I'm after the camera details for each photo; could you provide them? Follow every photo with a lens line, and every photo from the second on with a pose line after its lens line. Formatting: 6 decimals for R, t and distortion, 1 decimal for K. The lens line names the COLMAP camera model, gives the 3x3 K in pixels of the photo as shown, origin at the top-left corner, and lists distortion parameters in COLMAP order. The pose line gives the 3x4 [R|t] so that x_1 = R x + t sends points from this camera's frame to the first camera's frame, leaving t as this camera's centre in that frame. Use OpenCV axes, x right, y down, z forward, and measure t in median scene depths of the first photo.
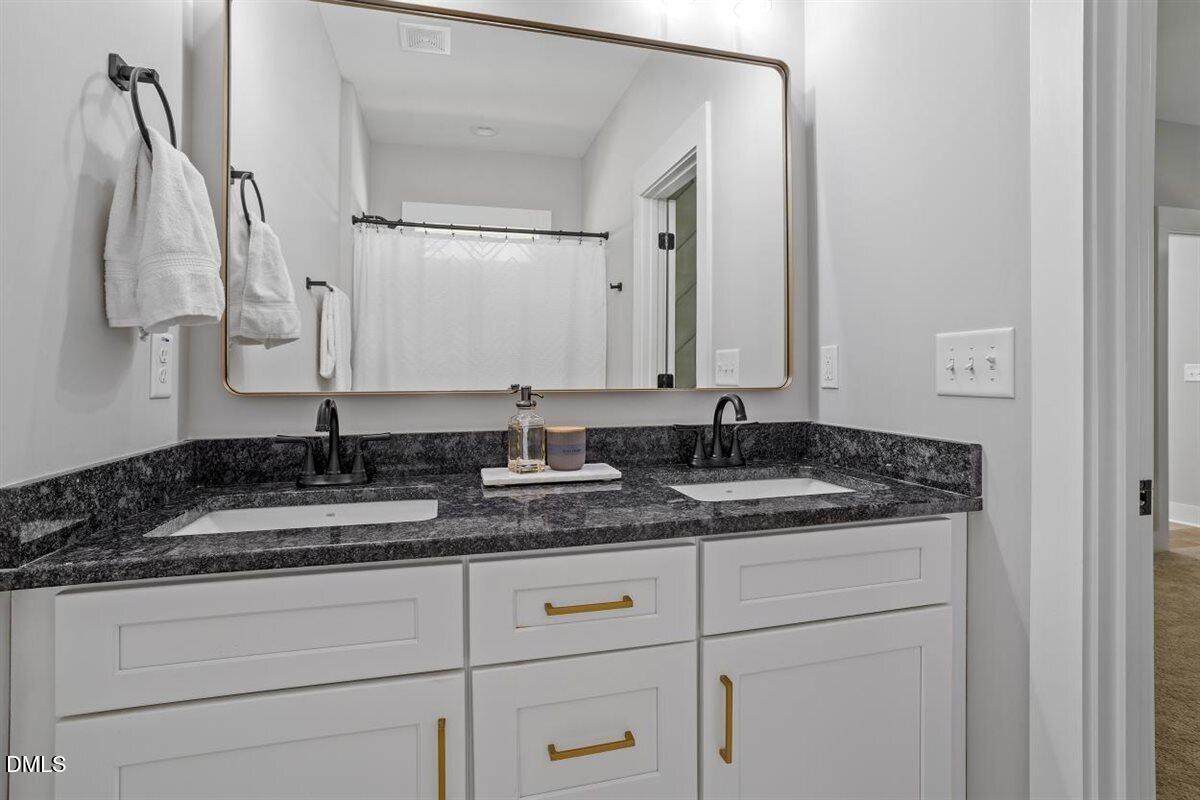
lens RADIAL K [[591.3, 0, 600.5], [0, 591.3, 374.0], [0, 0, 1]] dist [-0.015645, 0.000205]
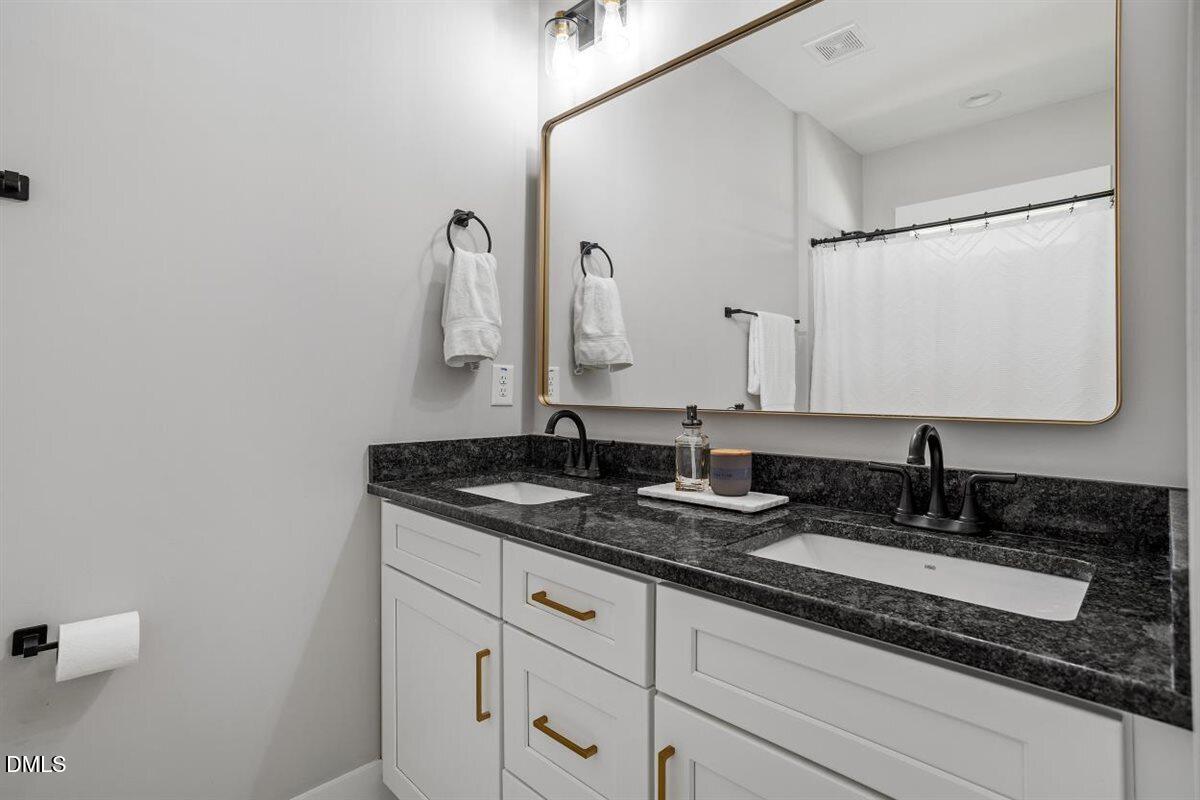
lens RADIAL K [[592.3, 0, 593.3], [0, 592.3, 384.4], [0, 0, 1]] dist [-0.063515, 0.043595]
pose [[0.501136, -0.002085, -0.865366, 0.652090], [-0.006007, 0.999965, -0.005887, -0.008076], [0.865348, 0.008148, 0.501106, 0.342461]]
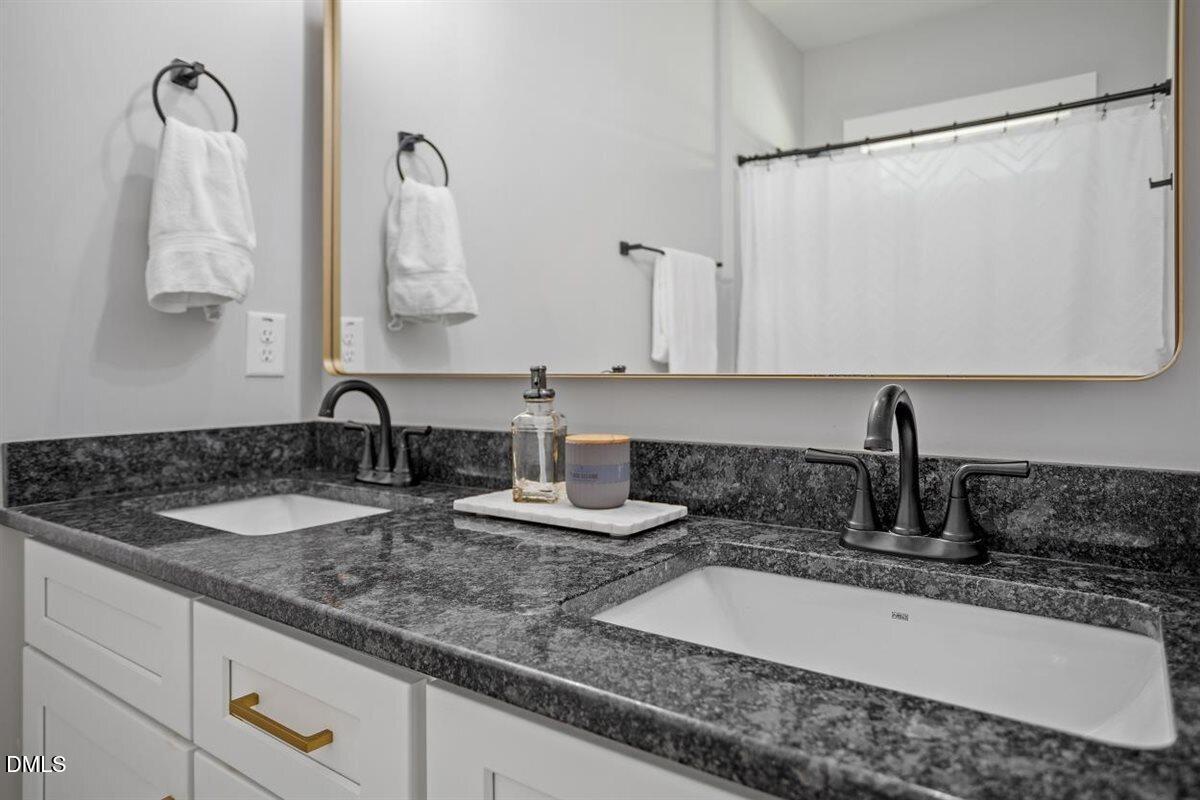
lens RADIAL K [[749.9, 0, 597.2], [0, 749.9, 366.8], [0, 0, 1]] dist [-0.025083, 0.003810]
pose [[0.630870, 0.000035, -0.775888, 0.532310], [0.002867, 0.999993, 0.002376, 0.019007], [0.775883, -0.003724, 0.630866, 0.529485]]
